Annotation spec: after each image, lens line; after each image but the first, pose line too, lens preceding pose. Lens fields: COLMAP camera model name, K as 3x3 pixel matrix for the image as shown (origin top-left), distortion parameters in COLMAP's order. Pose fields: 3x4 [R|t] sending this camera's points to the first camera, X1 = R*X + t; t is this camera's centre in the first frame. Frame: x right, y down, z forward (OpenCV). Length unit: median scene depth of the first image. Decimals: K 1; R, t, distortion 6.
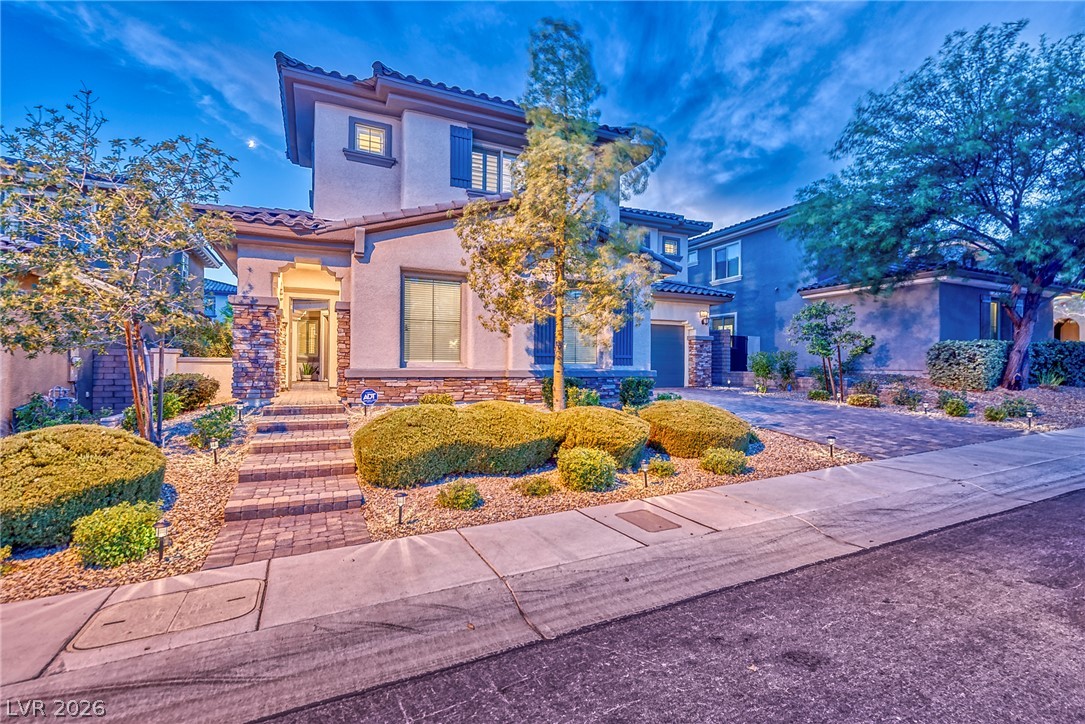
lens RADIAL K [[465.8, 0, 541.7], [0, 465.8, 365.8], [0, 0, 1]] dist [0.001770, 0.000127]
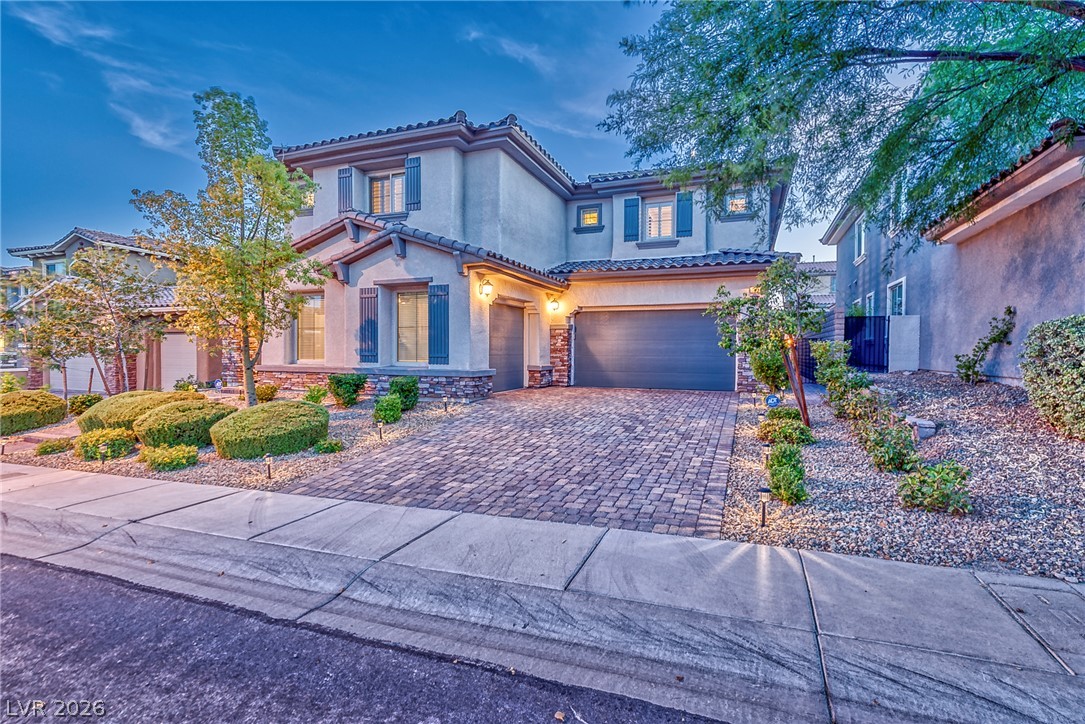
lens RADIAL K [[465.8, 0, 541.7], [0, 465.8, 365.8], [0, 0, 1]] dist [0.001770, 0.000127]
pose [[0.717050, 0.012637, -0.696907, 1.011754], [-0.007149, 0.999916, 0.010777, -0.009759], [0.696985, -0.002745, 0.717081, 0.457392]]
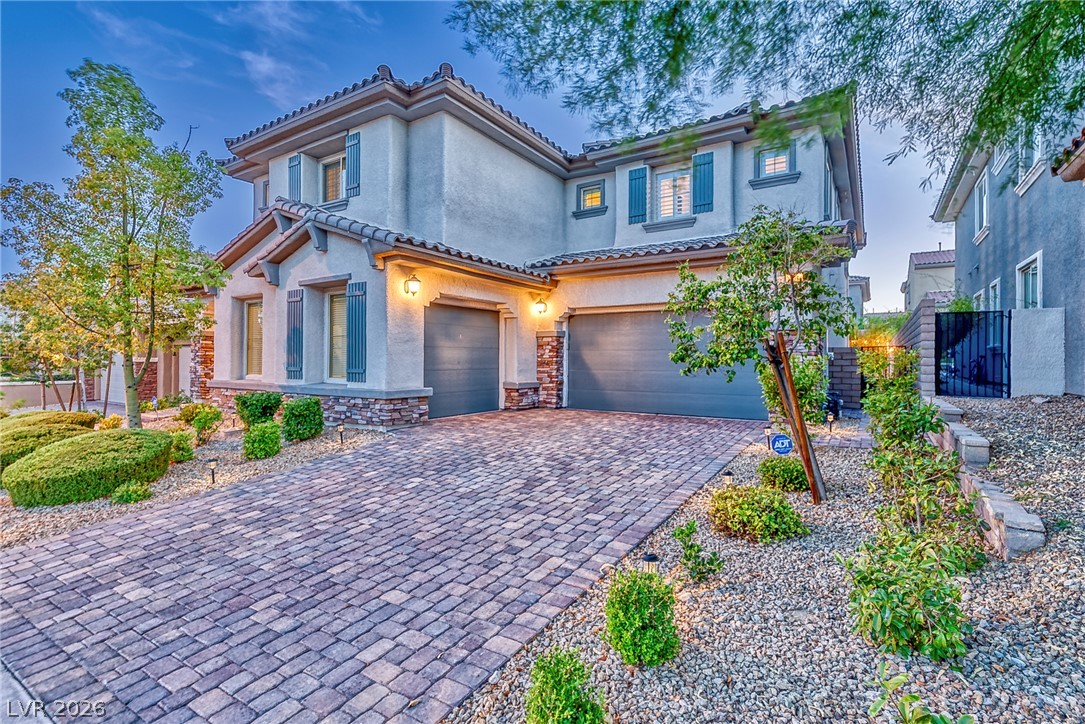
lens RADIAL K [[479.5, 0, 553.6], [0, 479.5, 365.3], [0, 0, 1]] dist [0.003580, 0.000108]
pose [[0.583218, -0.004703, -0.812302, 1.020755], [-0.008106, 0.999900, -0.011610, -0.022142], [0.812275, 0.013356, 0.583121, 0.806607]]
